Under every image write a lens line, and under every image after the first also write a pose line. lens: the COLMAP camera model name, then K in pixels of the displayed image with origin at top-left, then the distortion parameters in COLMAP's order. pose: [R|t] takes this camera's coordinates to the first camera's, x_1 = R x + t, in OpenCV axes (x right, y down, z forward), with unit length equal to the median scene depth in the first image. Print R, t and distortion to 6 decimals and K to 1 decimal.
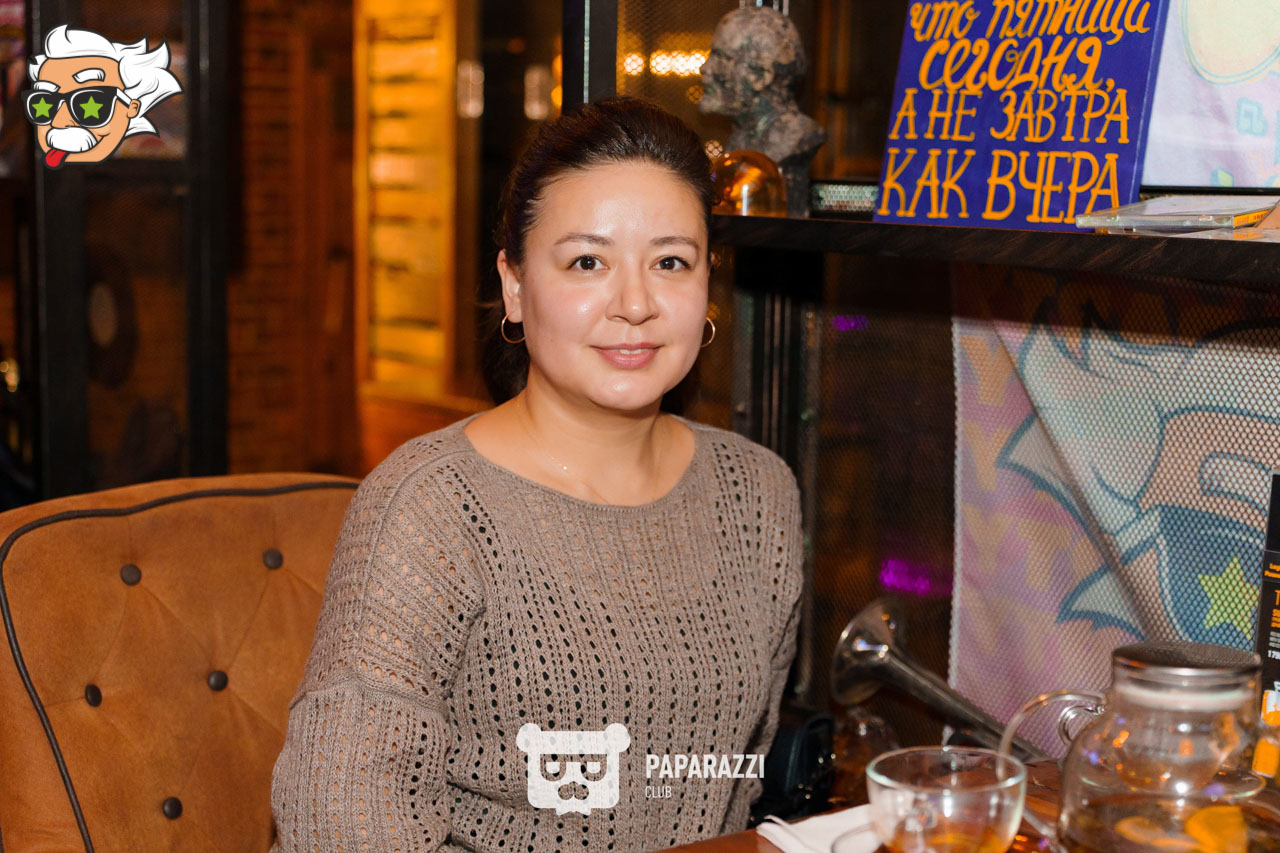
lens RADIAL K [[1997.3, 0, 641.0], [0, 1997.3, 457.3], [0, 0, 1]] dist [-0.002272, 0.045838]
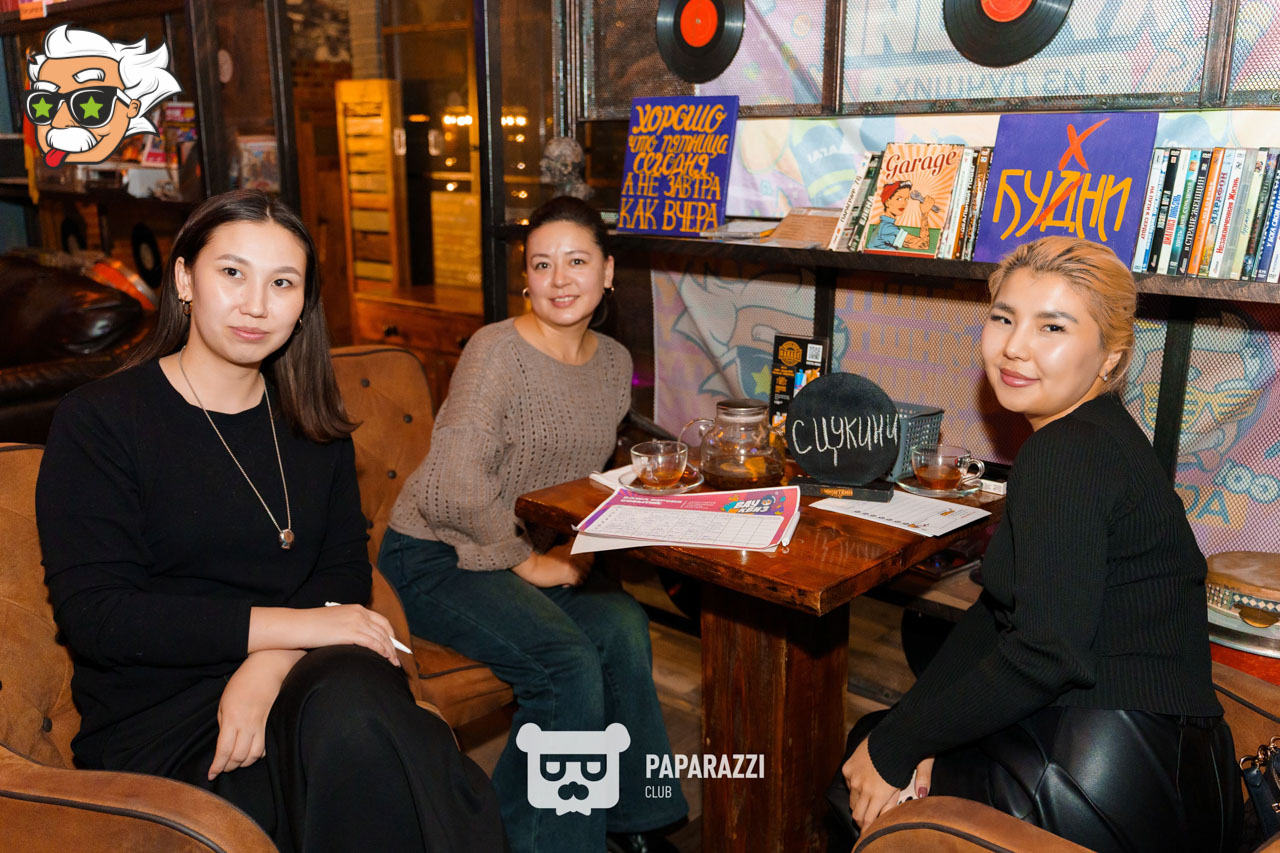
lens RADIAL K [[1039.1, 0, 640.0], [0, 1039.1, 426.5], [0, 0, 1]] dist [0.001456, -0.003462]
pose [[0.987828, -0.050727, 0.147045, -0.052171], [0.035028, 0.993593, 0.107451, -0.018515], [-0.151554, -0.100993, 0.983276, -0.254176]]
